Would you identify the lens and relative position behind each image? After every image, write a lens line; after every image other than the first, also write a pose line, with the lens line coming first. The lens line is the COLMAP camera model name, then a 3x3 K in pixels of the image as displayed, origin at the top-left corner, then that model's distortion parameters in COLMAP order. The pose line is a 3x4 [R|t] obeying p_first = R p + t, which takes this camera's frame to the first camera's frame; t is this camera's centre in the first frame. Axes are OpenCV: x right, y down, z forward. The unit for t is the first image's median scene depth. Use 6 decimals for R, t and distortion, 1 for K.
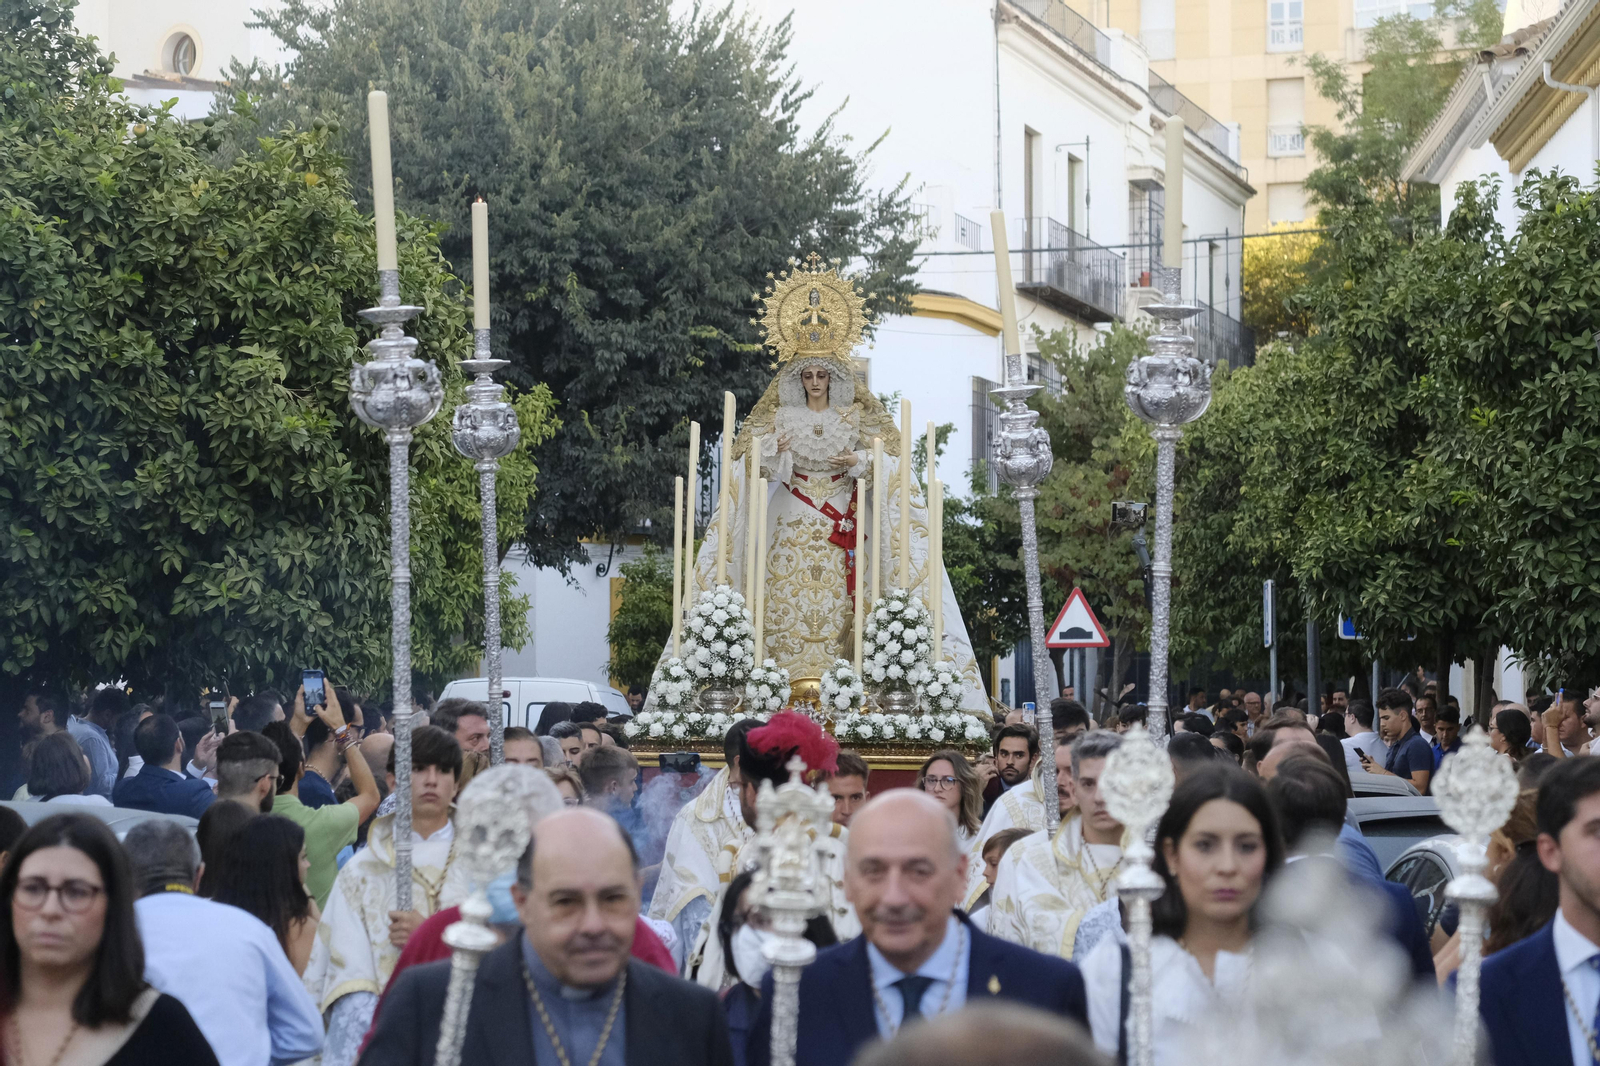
lens RADIAL K [[3403.2, 0, 817.8], [0, 3403.2, 538.7], [0, 0, 1]] dist [-0.045661, 0.000000]
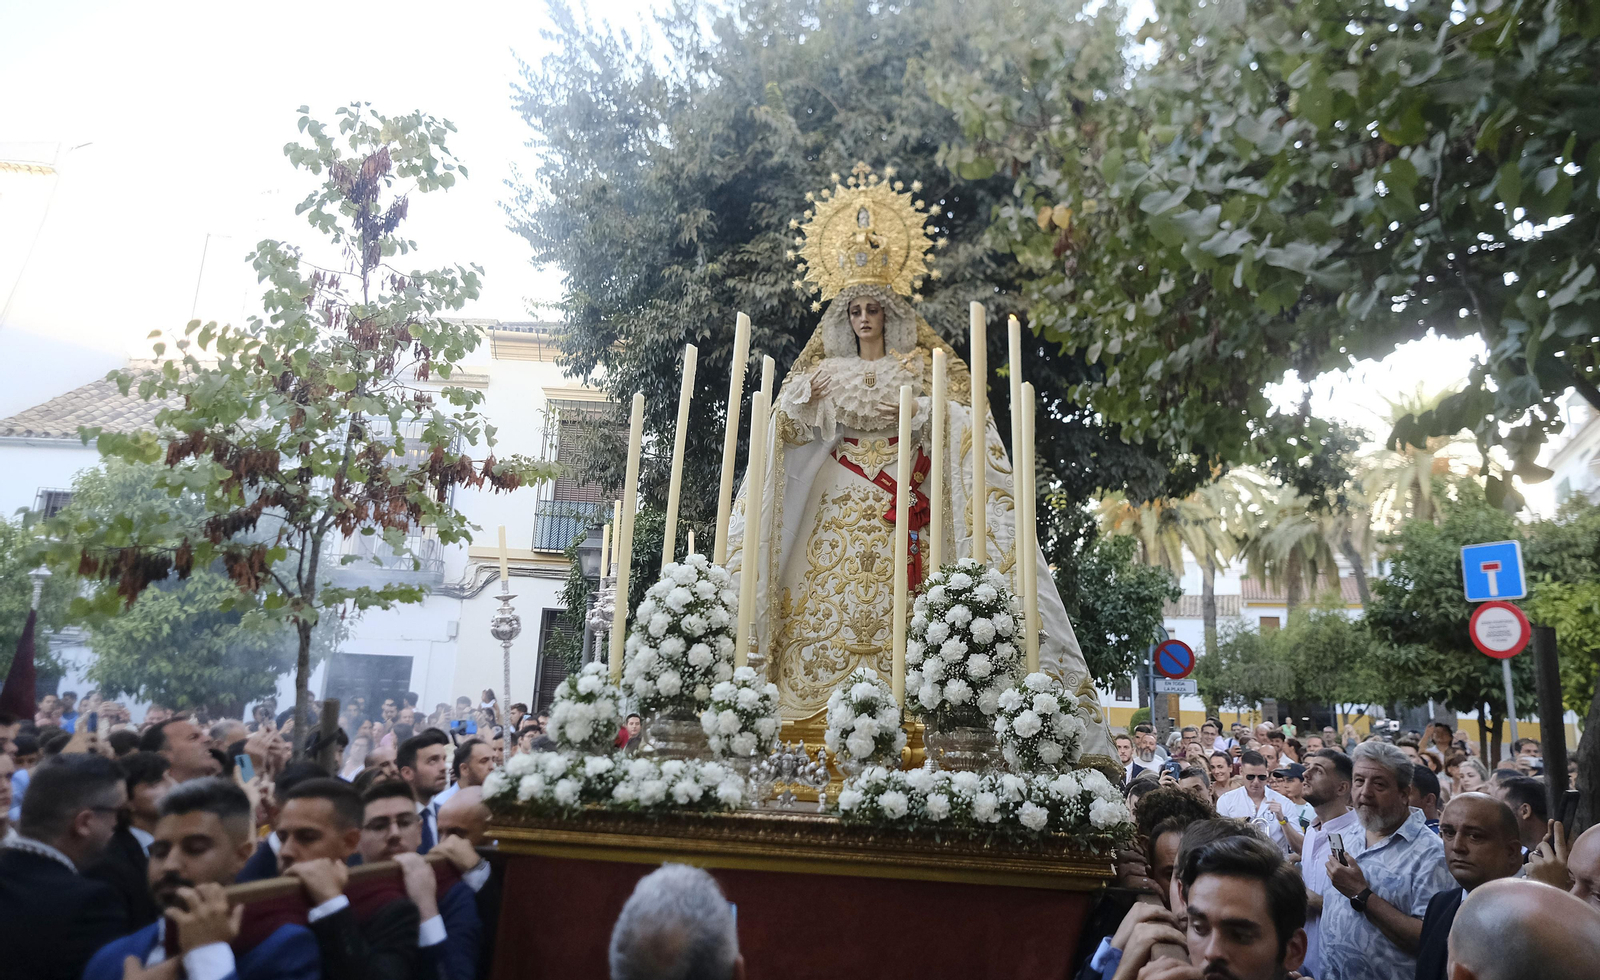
lens RADIAL K [[1081.0, 0, 800.0], [0, 1081.0, 434.8], [0, 0, 1]] dist [-0.019041, 0.002078]
pose [[0.982485, -0.030205, -0.183876, 0.031203], [-0.010179, 0.976602, -0.214813, 0.035888], [0.186062, 0.212922, 0.959190, 0.802517]]
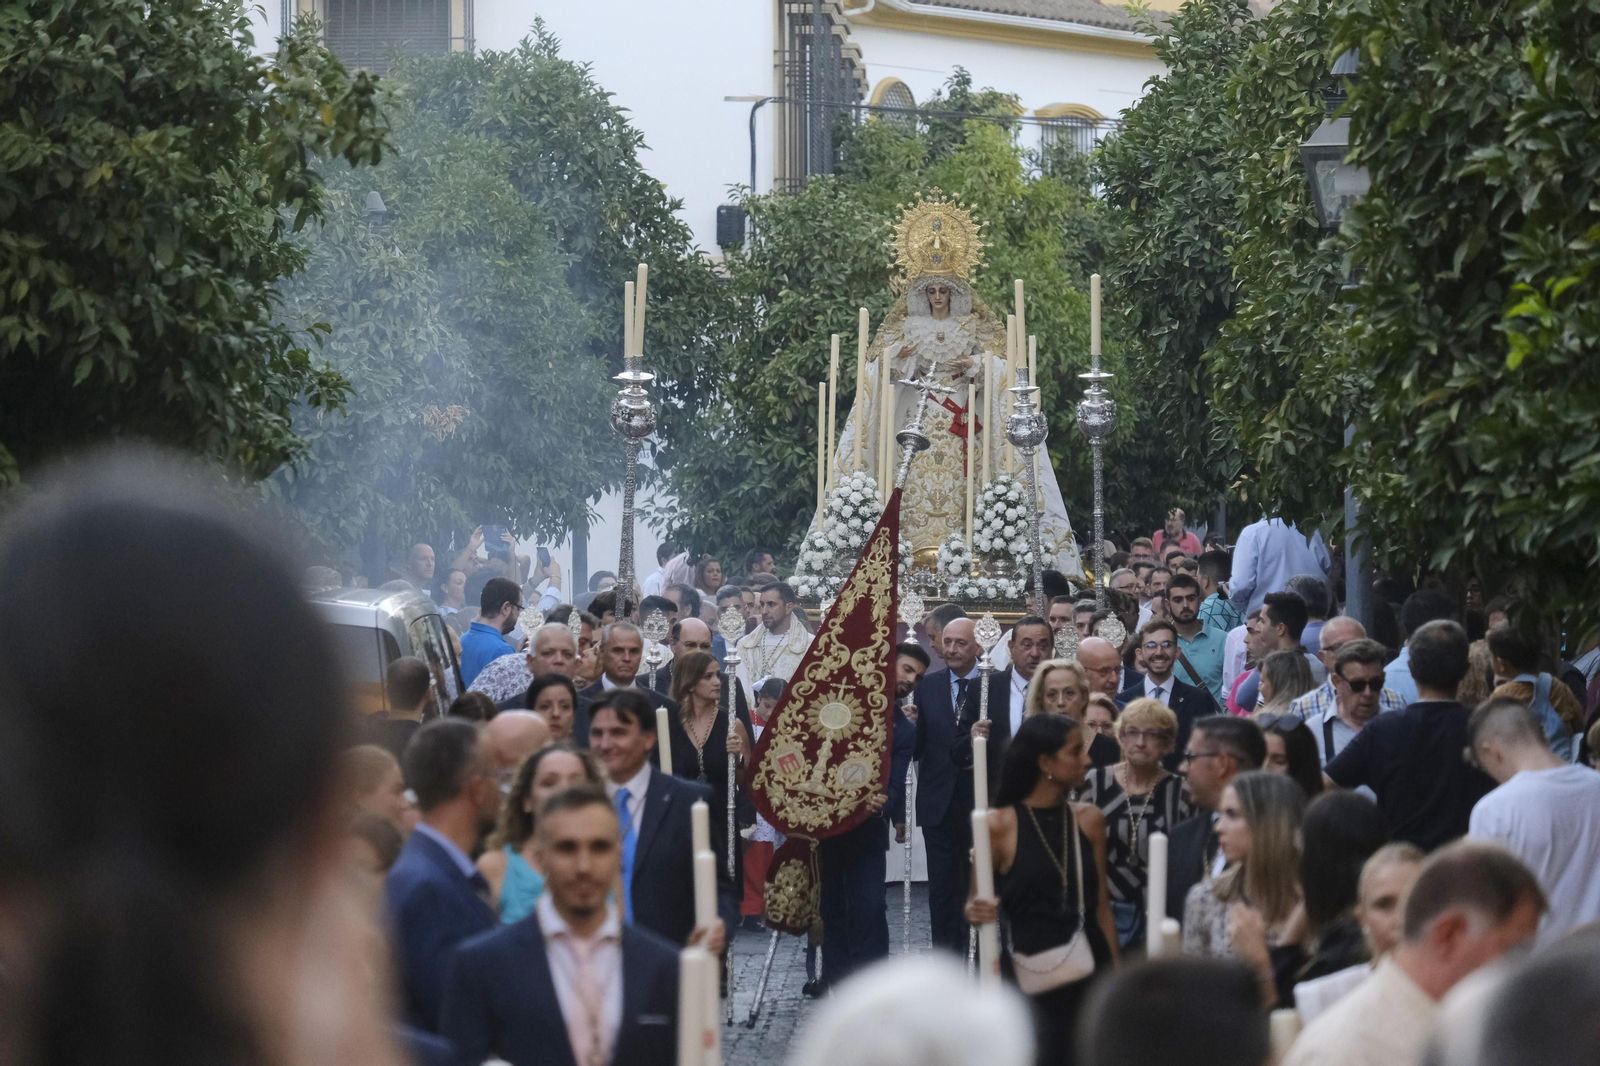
lens RADIAL K [[6463.1, 0, 799.7], [0, 6463.1, 533.0], [0, 0, 1]] dist [0.097177, 0.000000]
pose [[0.998898, 0.001493, -0.046918, 0.059620], [0.000795, 0.998813, 0.048705, -0.077103], [0.046935, -0.048688, 0.997711, -1.307023]]
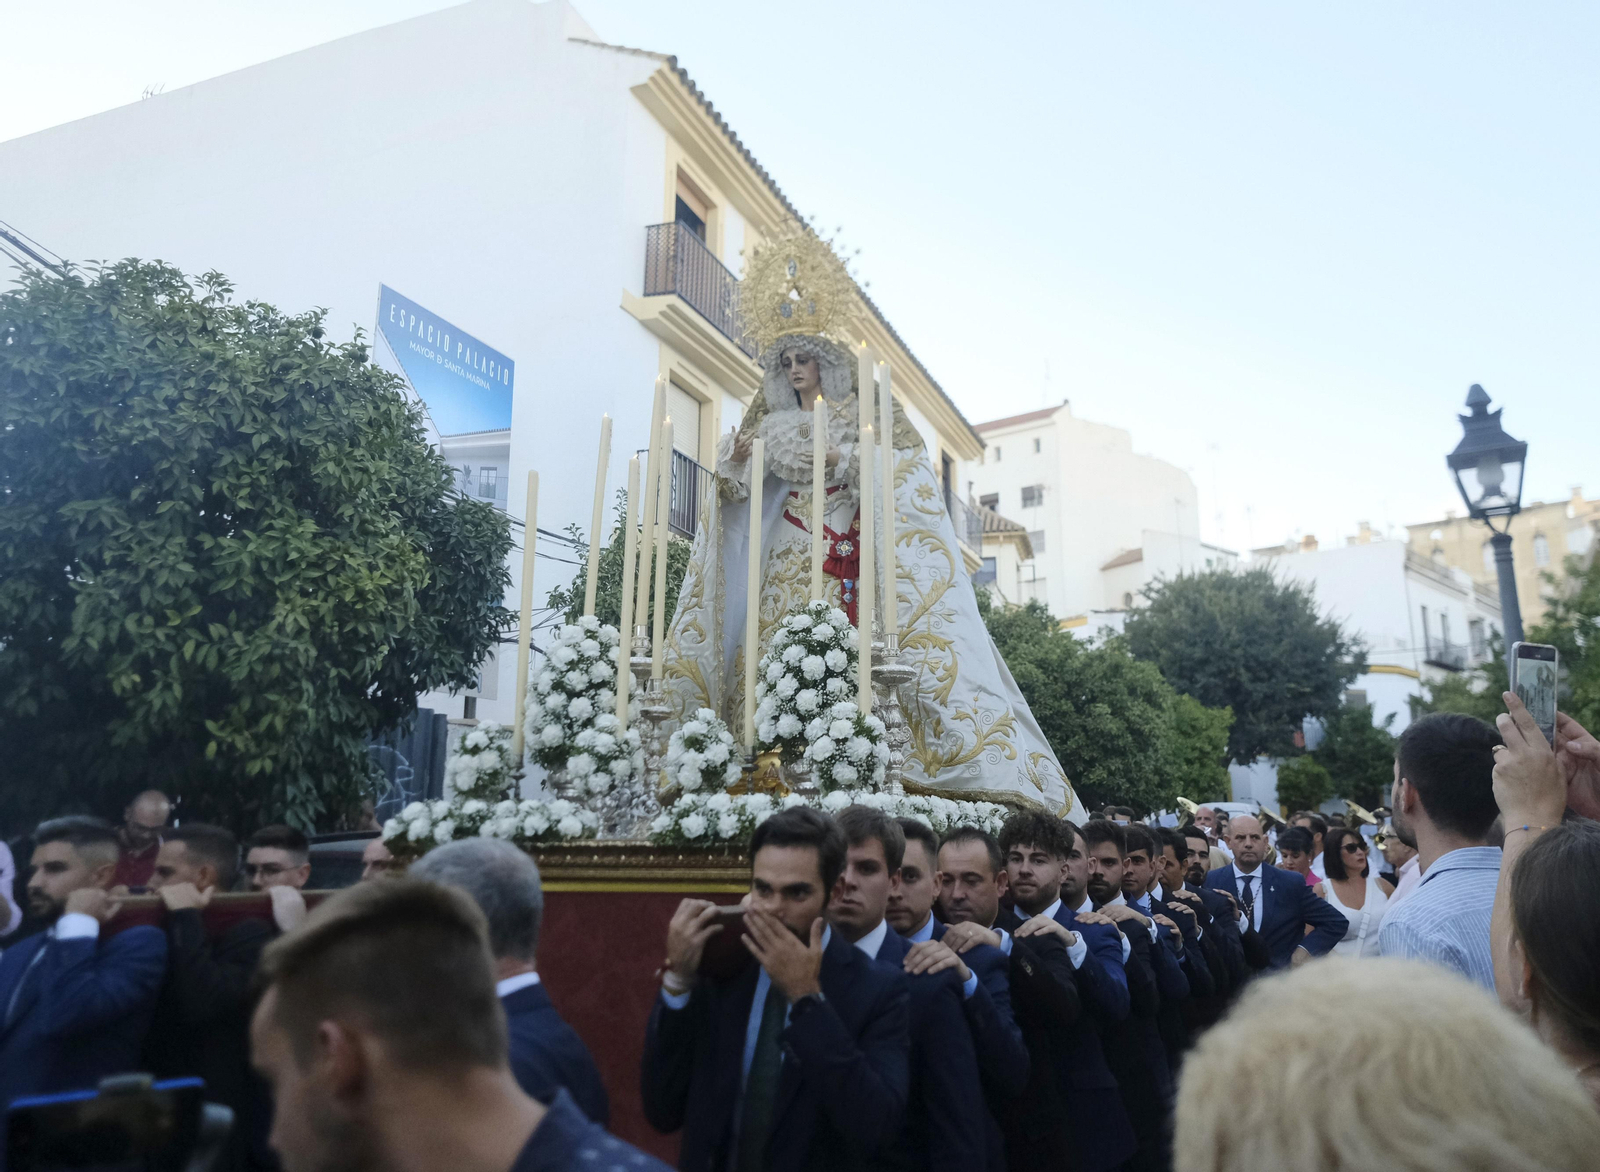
lens RADIAL K [[1300.2, 0, 858.1], [0, 1300.2, 520.4], [0, 0, 1]] dist [-0.018638, -0.009164]
pose [[0.927772, -0.107083, -0.357451, 0.121035], [0.037871, 0.980014, -0.195291, 0.048724], [0.371220, 0.167648, 0.913285, 0.777952]]
